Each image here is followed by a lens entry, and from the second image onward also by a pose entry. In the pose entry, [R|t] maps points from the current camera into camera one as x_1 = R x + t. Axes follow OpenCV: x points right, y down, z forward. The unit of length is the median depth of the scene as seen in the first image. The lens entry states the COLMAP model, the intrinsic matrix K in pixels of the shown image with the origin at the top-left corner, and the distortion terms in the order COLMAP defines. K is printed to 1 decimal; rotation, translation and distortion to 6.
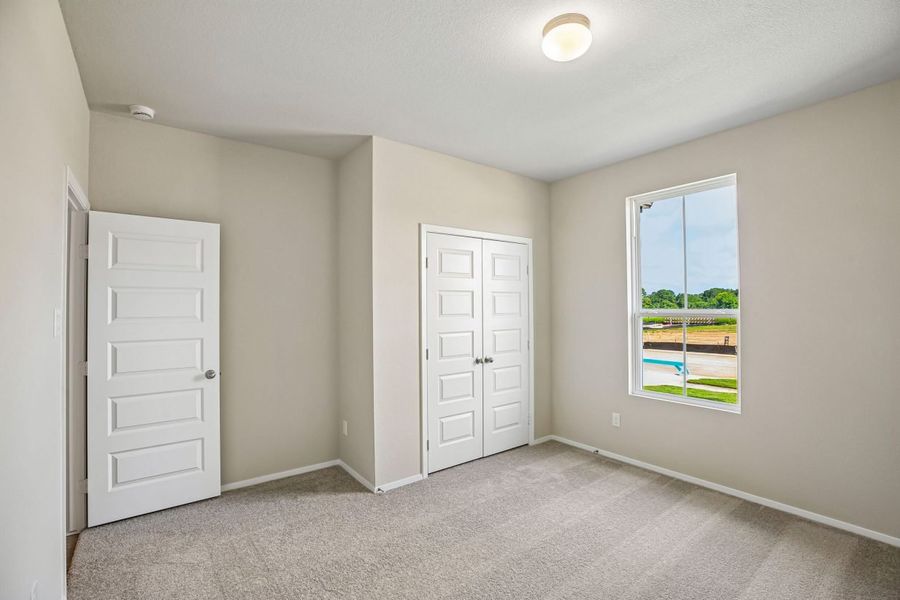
lens RADIAL K [[407.4, 0, 449.3], [0, 407.4, 302.8], [0, 0, 1]] dist [-0.028977, 0.007347]
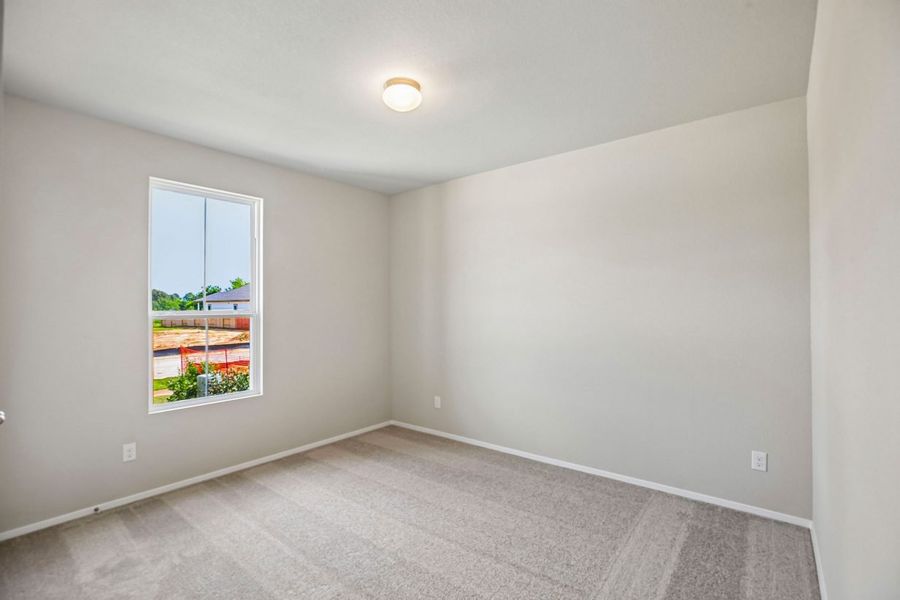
lens RADIAL K [[407.4, 0, 449.9], [0, 407.4, 301.3], [0, 0, 1]] dist [-0.028977, 0.007347]
pose [[-0.225209, 0.015311, 0.974190, -0.526220], [-0.005937, 0.999836, -0.017087, 0.006131], [-0.974292, -0.009631, -0.225081, 0.614813]]
